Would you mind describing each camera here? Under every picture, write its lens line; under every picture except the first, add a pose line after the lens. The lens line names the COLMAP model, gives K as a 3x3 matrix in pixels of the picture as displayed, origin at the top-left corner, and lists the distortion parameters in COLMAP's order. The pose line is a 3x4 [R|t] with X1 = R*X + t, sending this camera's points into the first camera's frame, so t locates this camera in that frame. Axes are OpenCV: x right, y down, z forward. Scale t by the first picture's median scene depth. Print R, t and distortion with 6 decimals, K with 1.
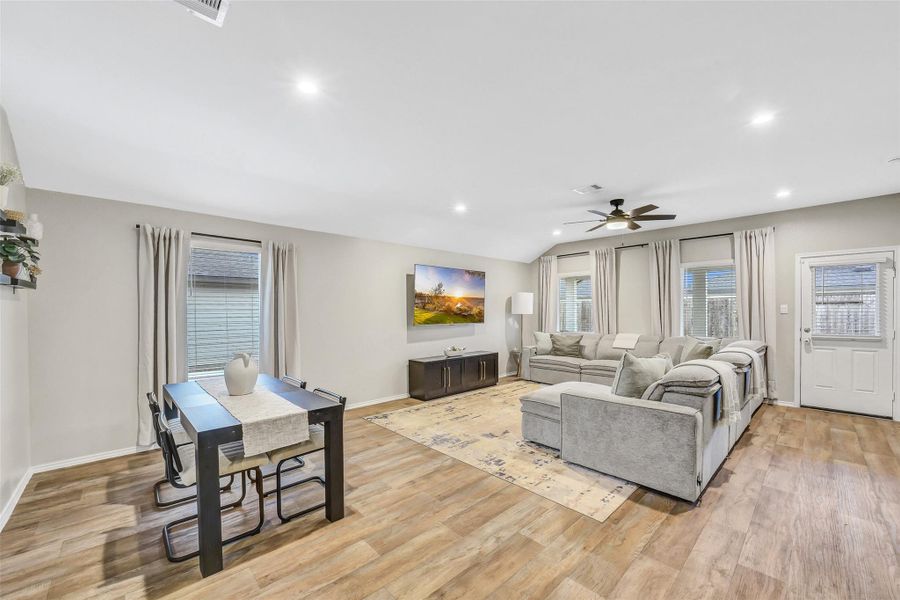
lens RADIAL K [[355.9, 0, 449.9], [0, 355.9, 313.6], [0, 0, 1]] dist [-0.032718, 0.006624]
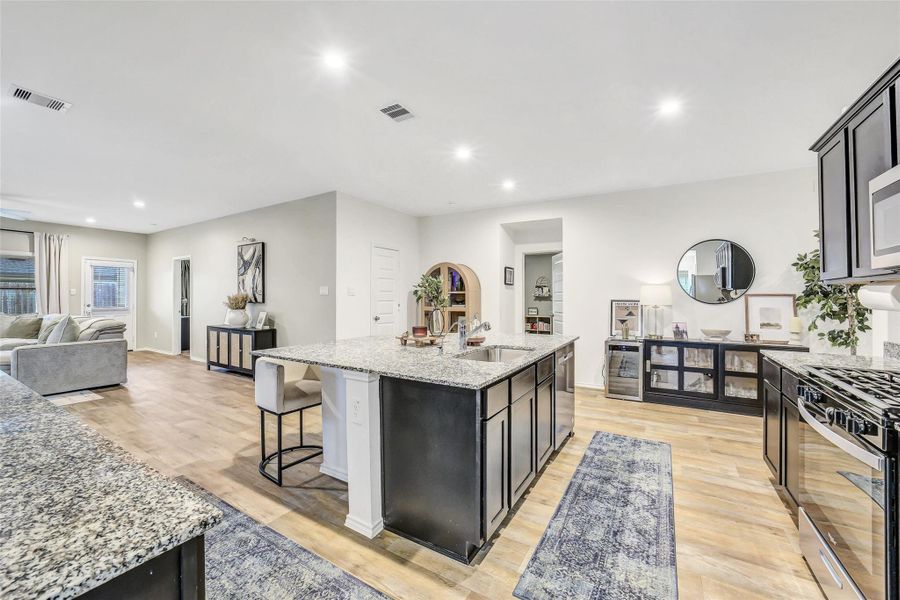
lens RADIAL K [[355.9, 0, 455.7], [0, 355.9, 292.3], [0, 0, 1]] dist [-0.032718, 0.006624]
pose [[-0.276692, 0.015342, 0.960836, -1.030606], [0.007312, 0.999877, -0.013860, 0.024980], [-0.960931, 0.003190, -0.276770, -0.184810]]
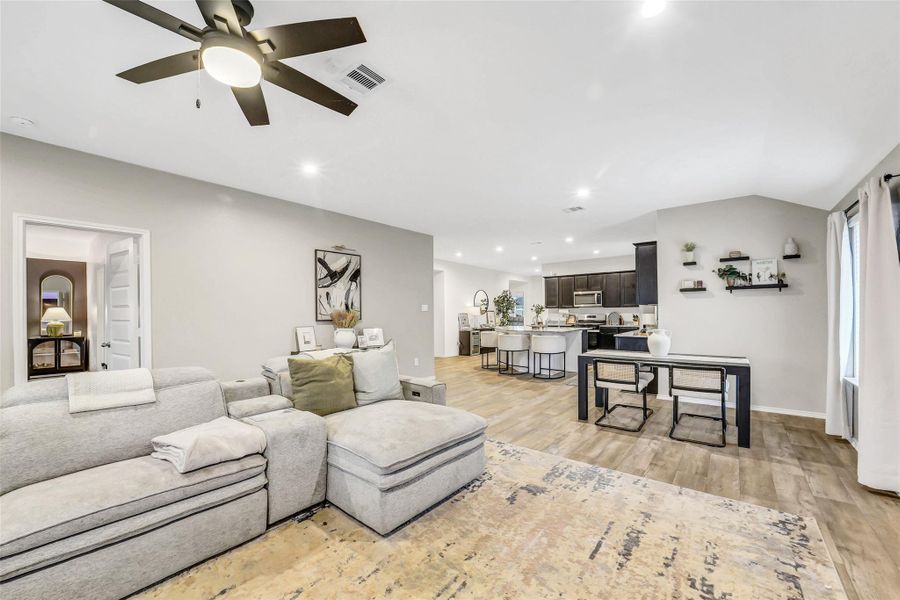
lens RADIAL K [[355.9, 0, 452.8], [0, 355.9, 313.4], [0, 0, 1]] dist [-0.032718, 0.006624]
pose [[-0.990220, 0.012291, -0.138974, 0.312635], [0.010781, 0.999874, 0.011613, 0.007054], [0.139099, 0.010001, -0.990228, 1.459726]]
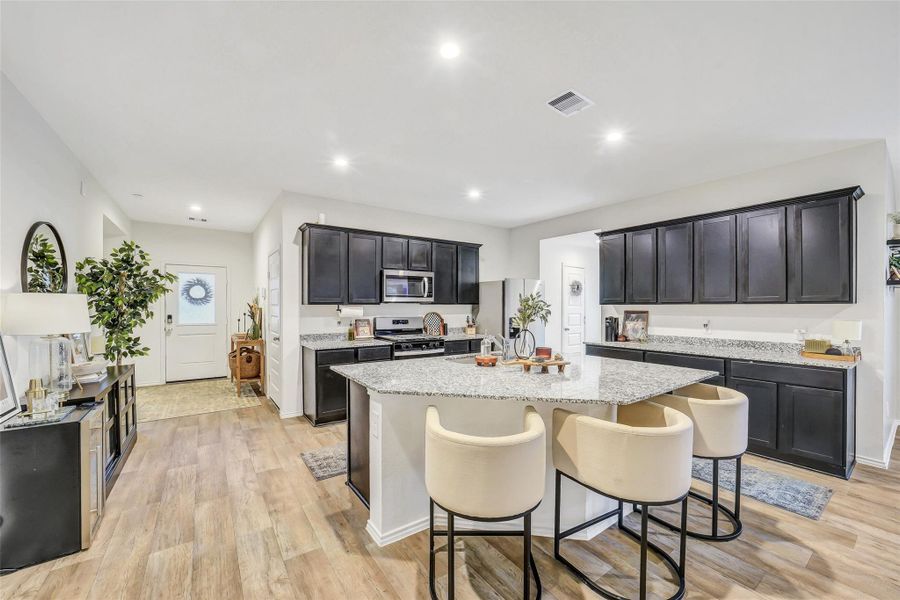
lens RADIAL K [[355.9, 0, 454.4], [0, 355.9, 306.9], [0, 0, 1]] dist [-0.032718, 0.006624]
pose [[-0.136211, 0.006522, -0.990658, 0.233689], [-0.007242, 0.999945, 0.007579, 0.004489], [0.990653, 0.008207, -0.136157, -0.369204]]
